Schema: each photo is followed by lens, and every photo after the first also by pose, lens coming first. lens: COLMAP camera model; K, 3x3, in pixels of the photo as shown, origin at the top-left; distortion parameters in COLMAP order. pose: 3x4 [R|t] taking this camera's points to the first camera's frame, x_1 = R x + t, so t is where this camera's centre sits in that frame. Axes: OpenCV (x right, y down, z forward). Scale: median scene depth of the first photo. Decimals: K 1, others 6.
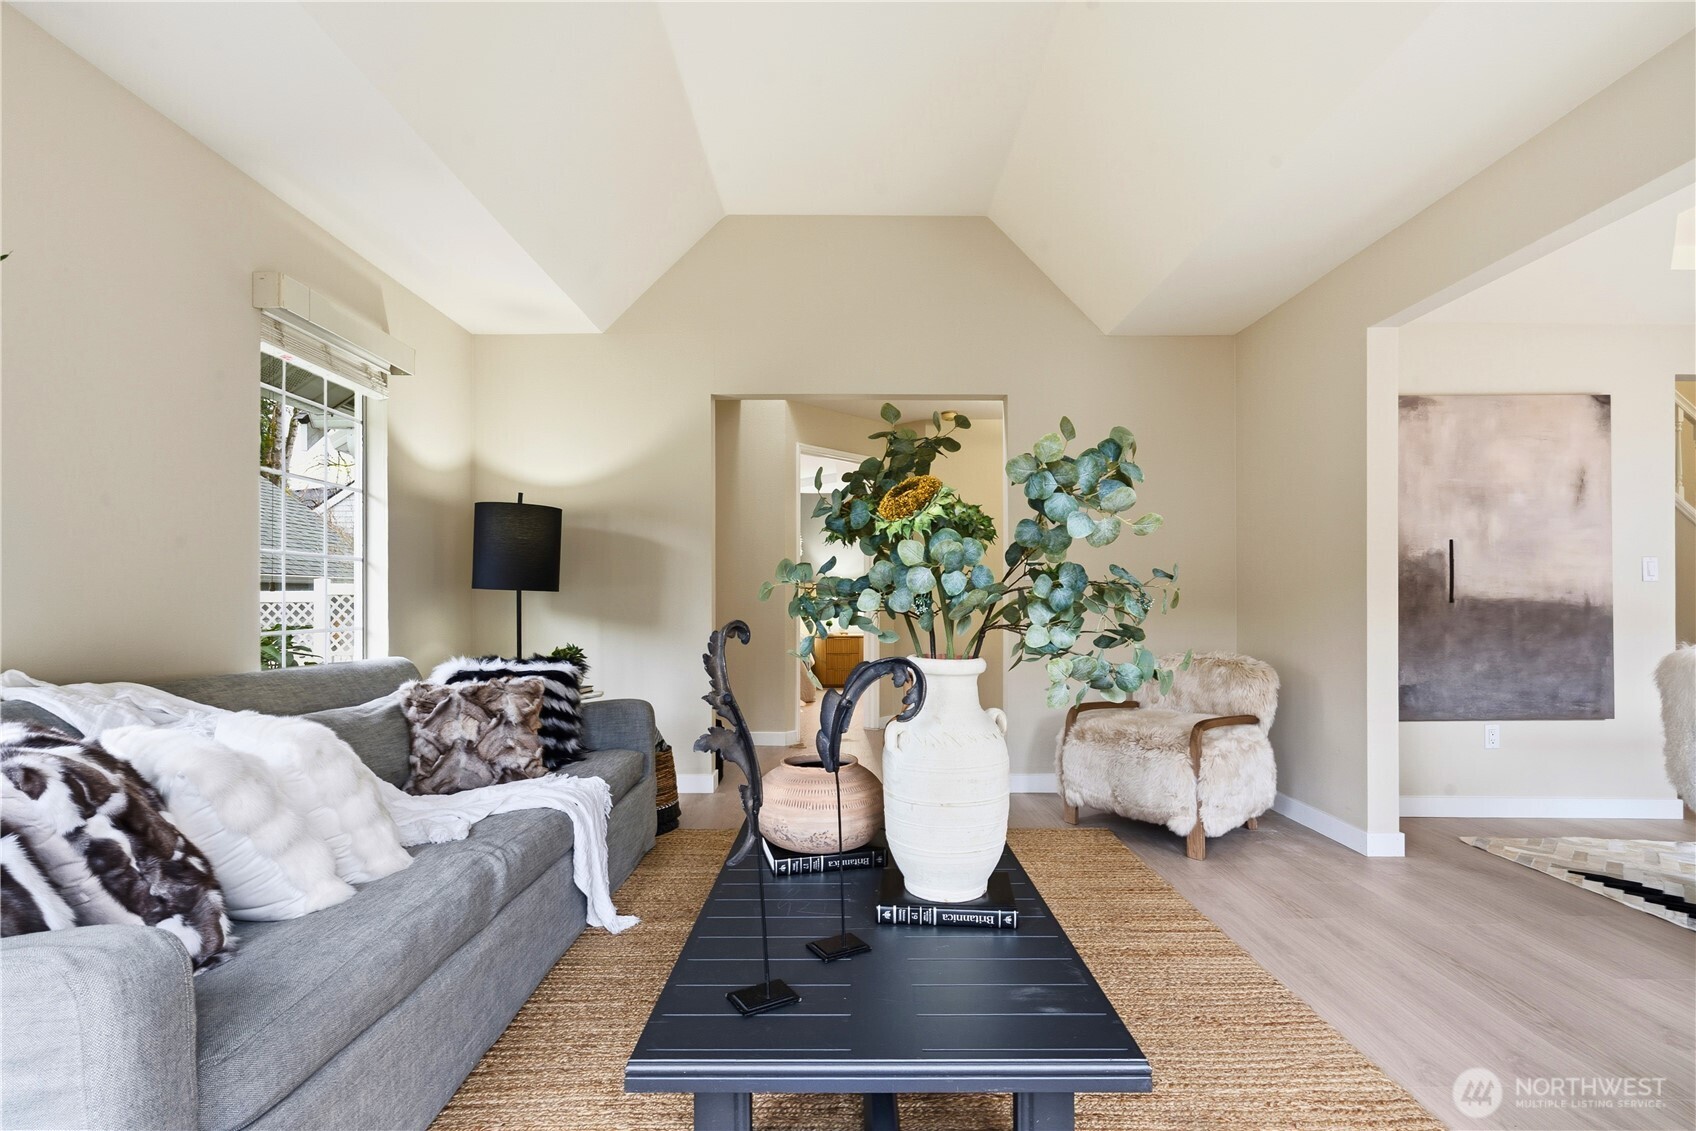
lens RADIAL K [[782.7, 0, 841.3], [0, 782.7, 592.5], [0, 0, 1]] dist [-0.006010, 0.002936]
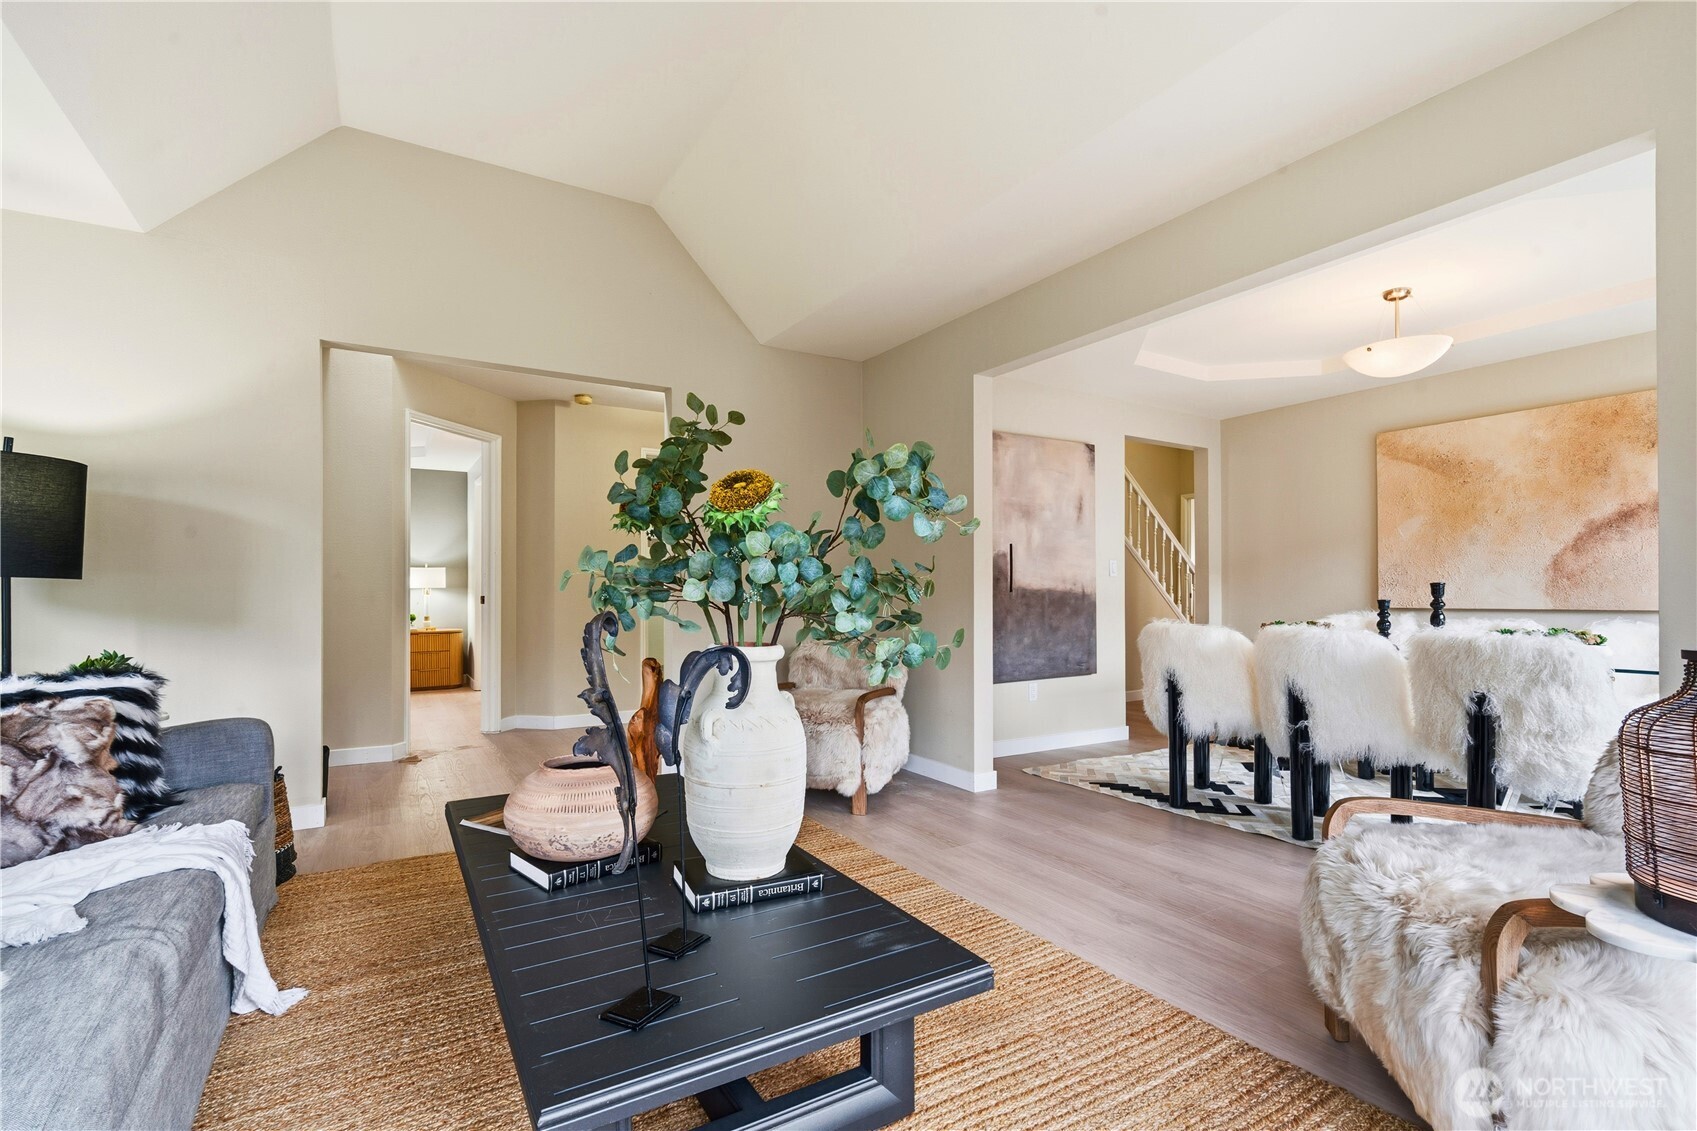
lens RADIAL K [[783.2, 0, 845.8], [0, 783.2, 581.4], [0, 0, 1]] dist [-0.006010, 0.002936]
pose [[0.854651, 0.004492, 0.519184, -0.139197], [-0.003211, 0.999989, -0.003367, 0.000725], [-0.519193, 0.001210, 0.854656, 0.020563]]
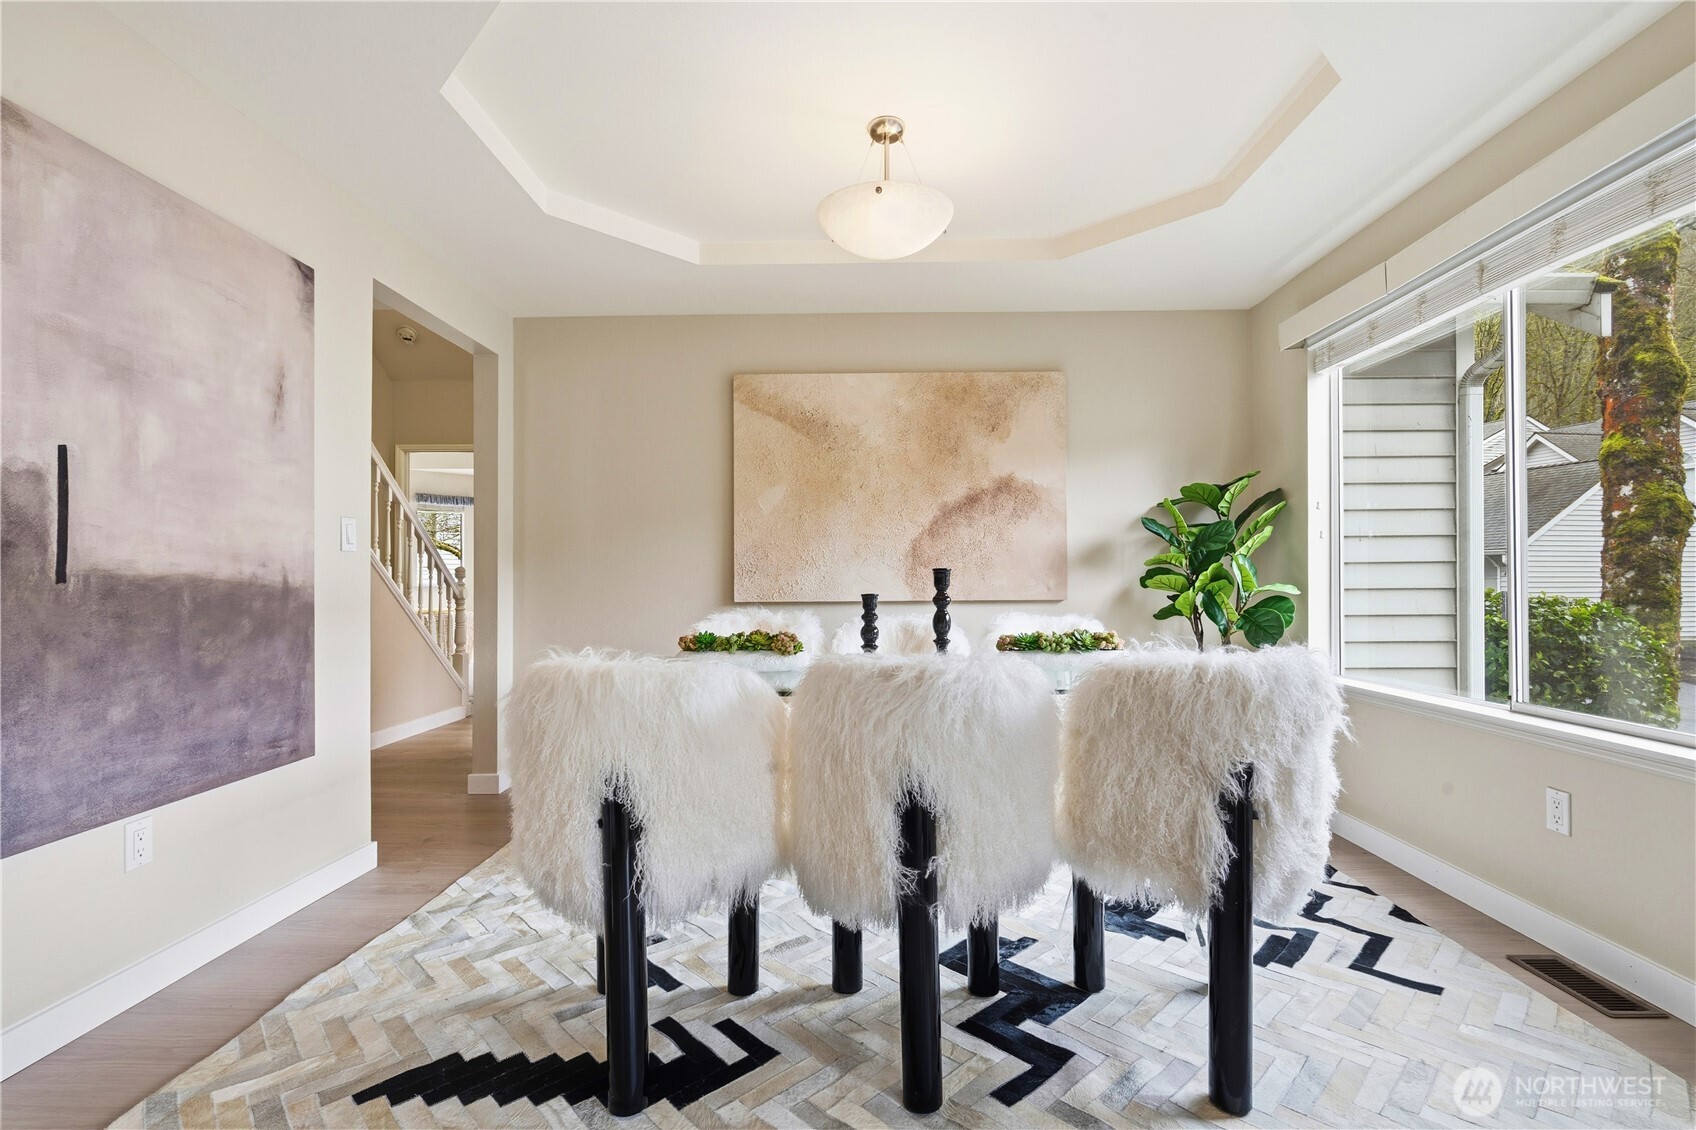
lens RADIAL K [[782.7, 0, 864.3], [0, 782.7, 574.4], [0, 0, 1]] dist [-0.006010, 0.002936]
pose [[0.015428, 0.004732, 0.999870, 0.333164], [-0.008973, 0.999949, -0.004594, 0.005936], [-0.999841, -0.008901, 0.015470, 0.525306]]
